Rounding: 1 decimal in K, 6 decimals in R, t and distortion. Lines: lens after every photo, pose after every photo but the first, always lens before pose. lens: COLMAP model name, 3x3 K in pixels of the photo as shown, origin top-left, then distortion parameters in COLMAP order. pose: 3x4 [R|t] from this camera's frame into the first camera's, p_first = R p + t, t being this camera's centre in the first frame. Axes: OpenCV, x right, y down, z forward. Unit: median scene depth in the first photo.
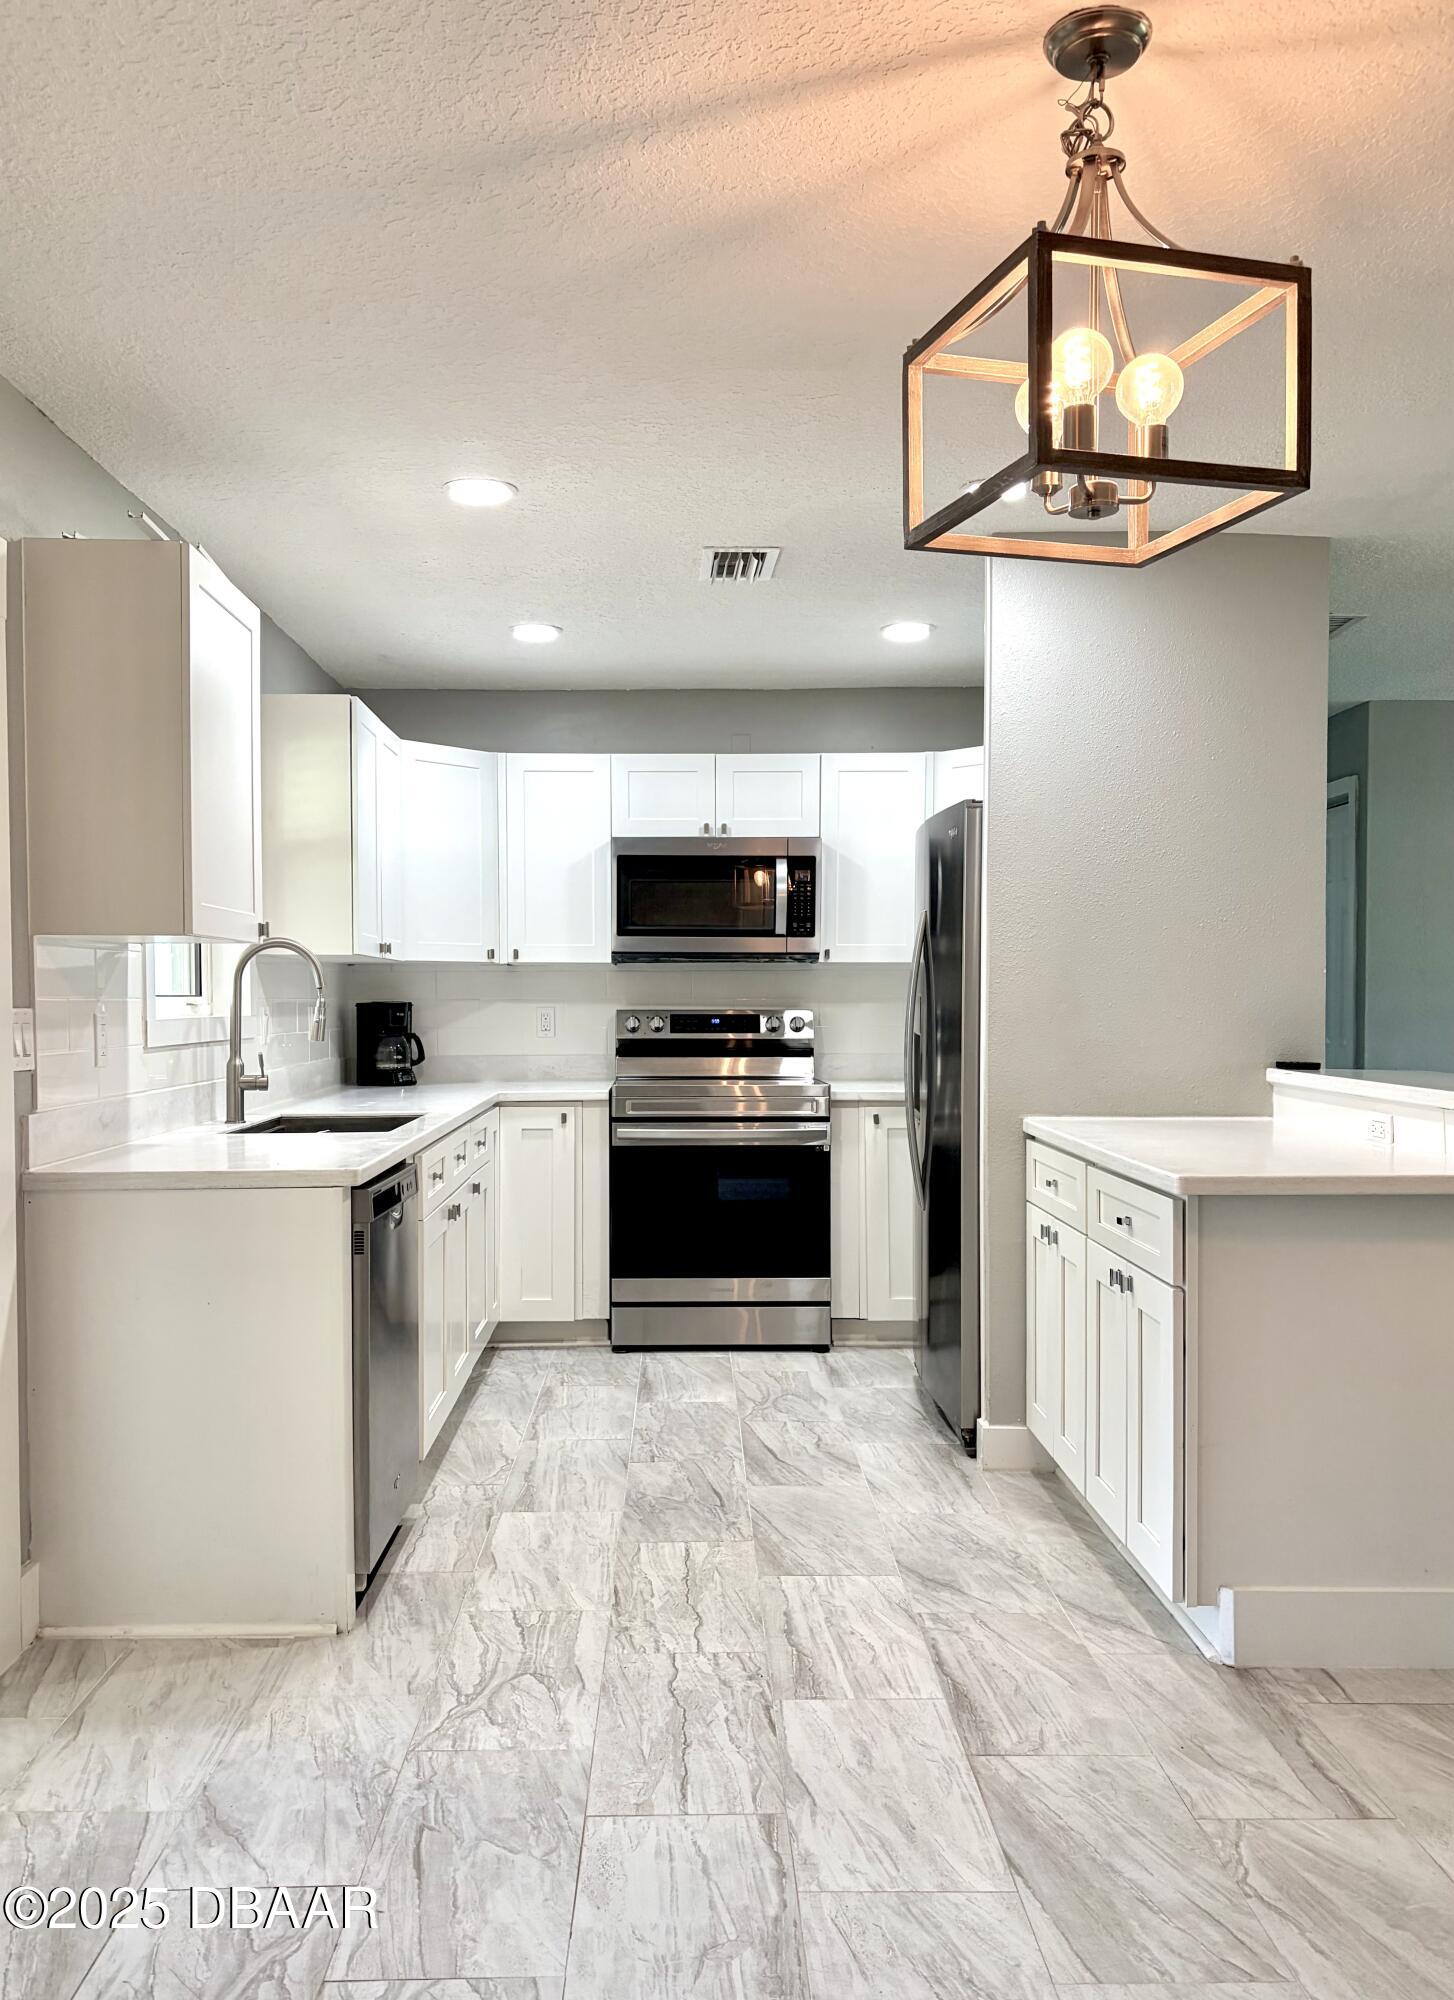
lens RADIAL K [[1603.3, 0, 709.7], [0, 1603.3, 1022.7], [0, 0, 1]] dist [0.047011, -0.035602]
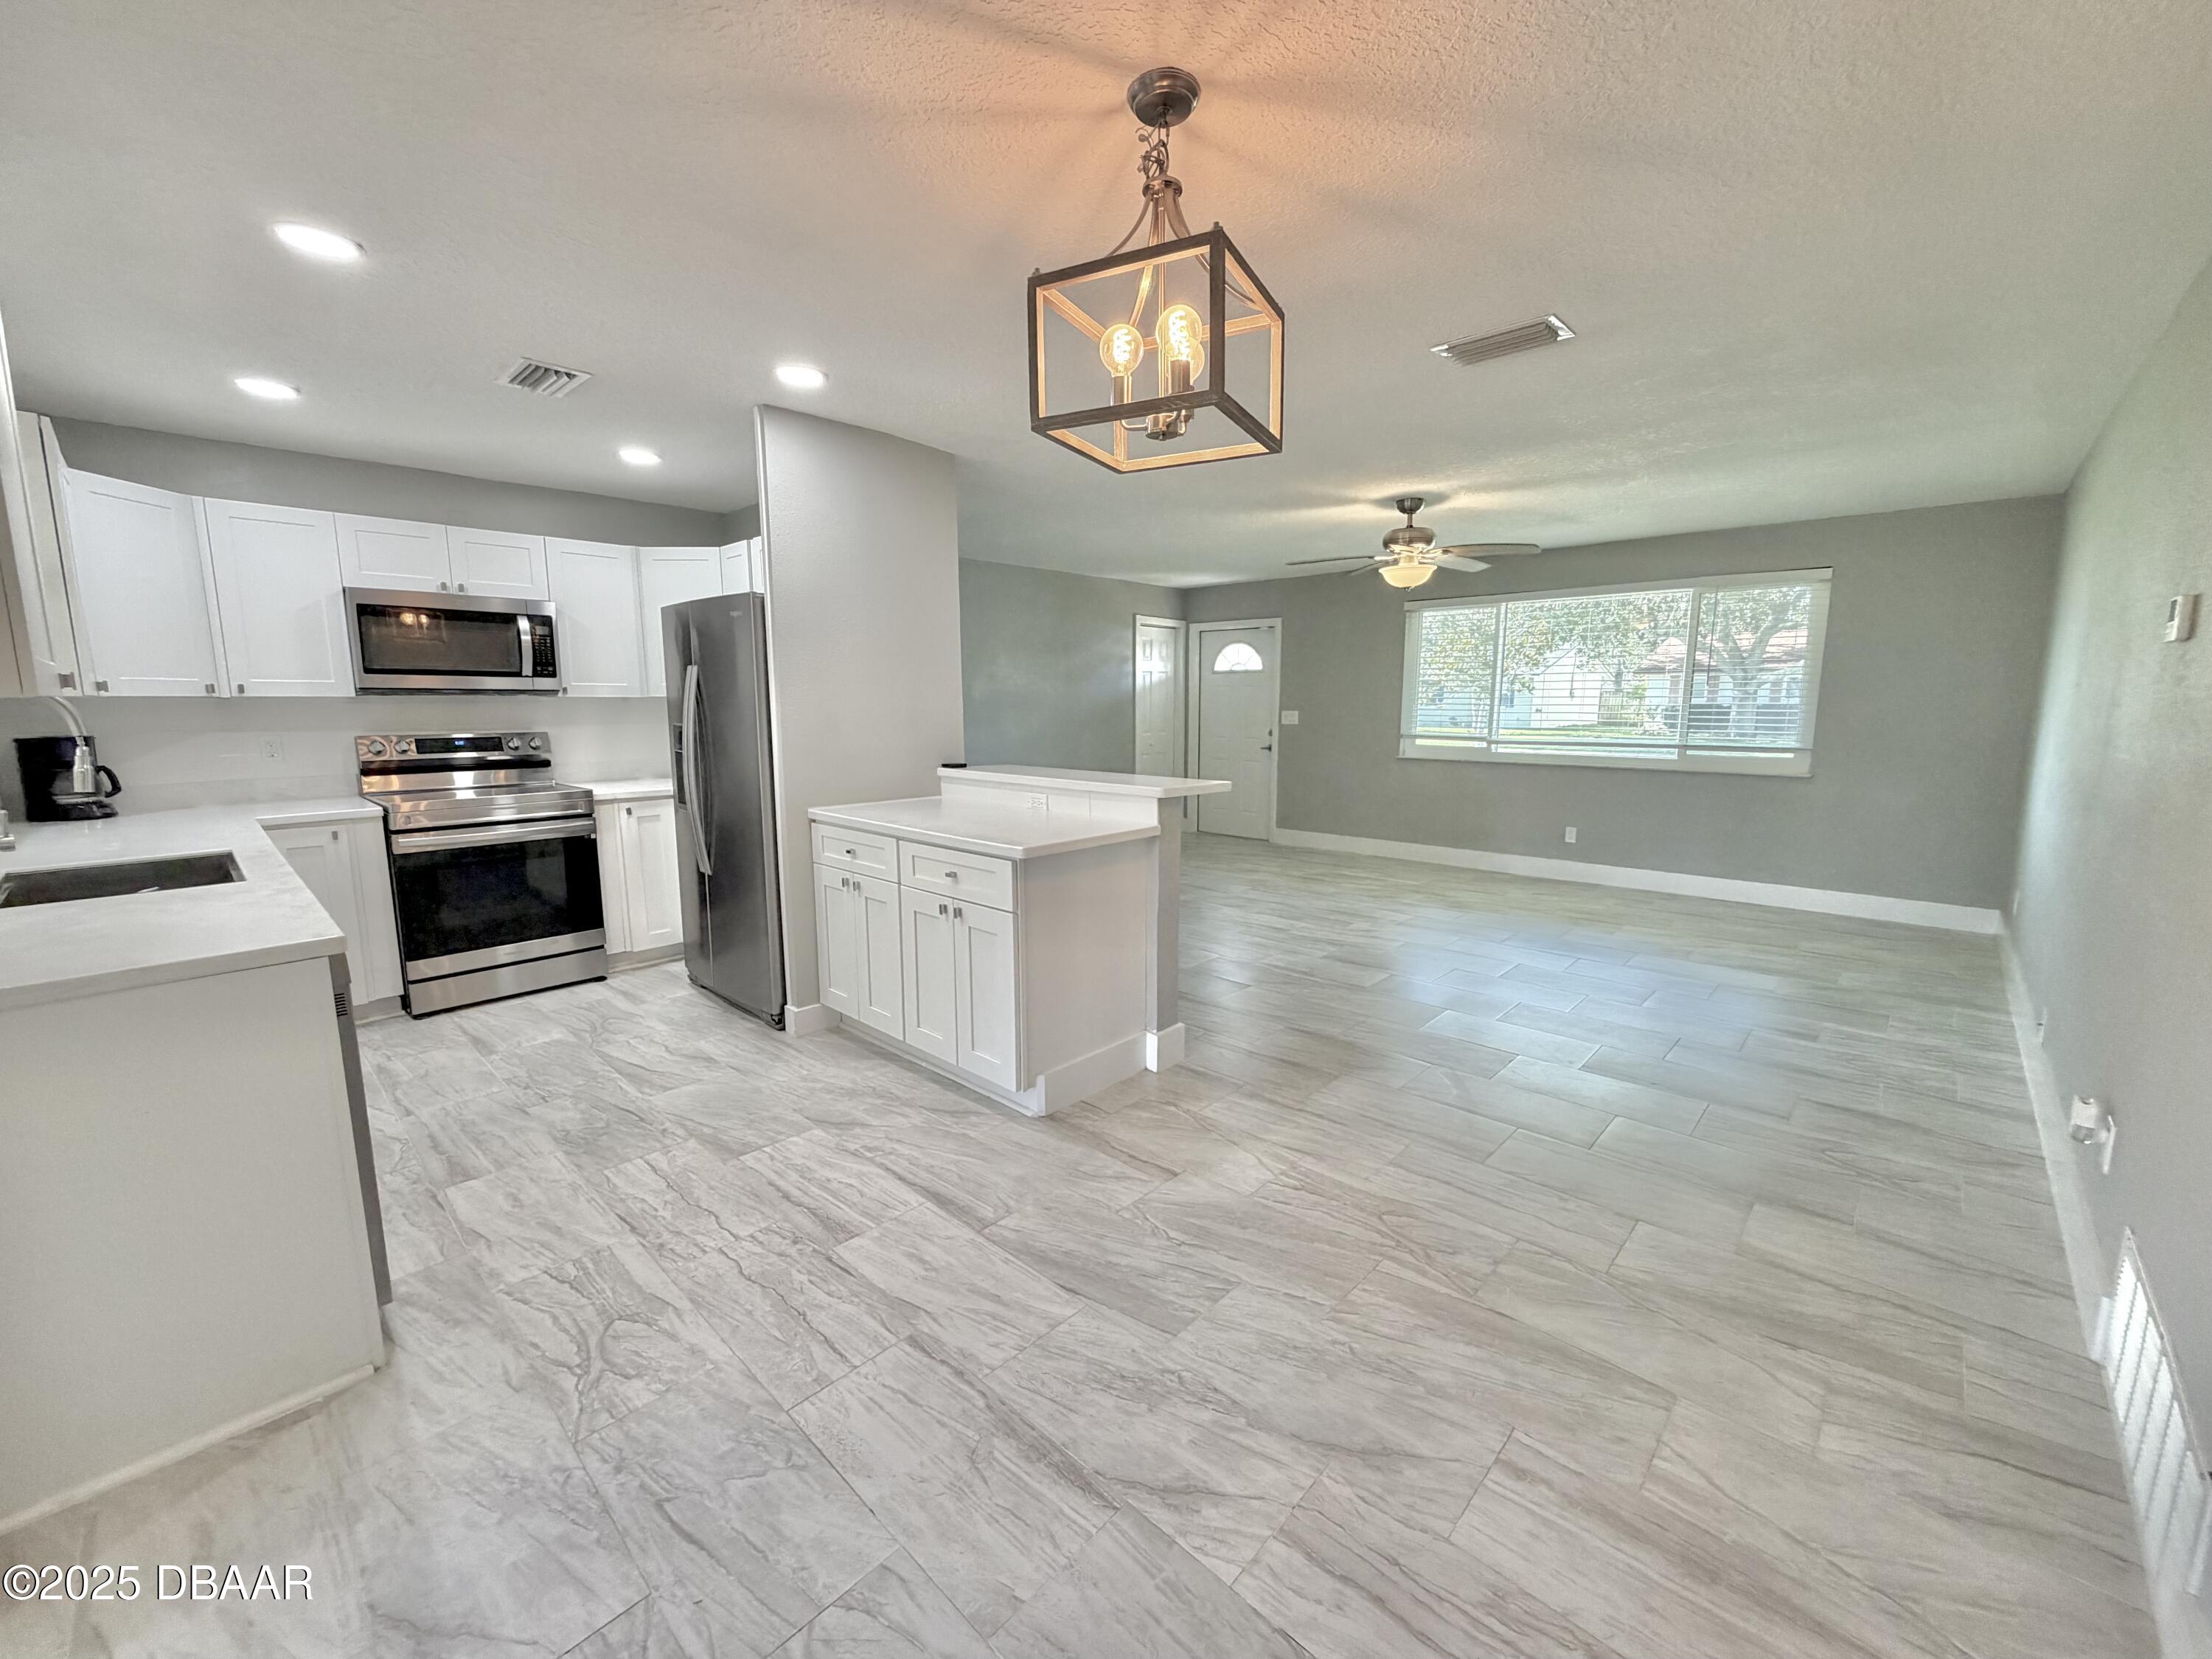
lens RADIAL K [[877.6, 0, 1106.0], [0, 877.6, 819.2], [0, 0, 1]] dist [0.001157, 0.000510]
pose [[0.697062, -0.096944, 0.710427, -0.258494], [0.010464, 0.992088, 0.125111, -0.042044], [-0.716934, -0.079776, 0.692561, 0.280900]]
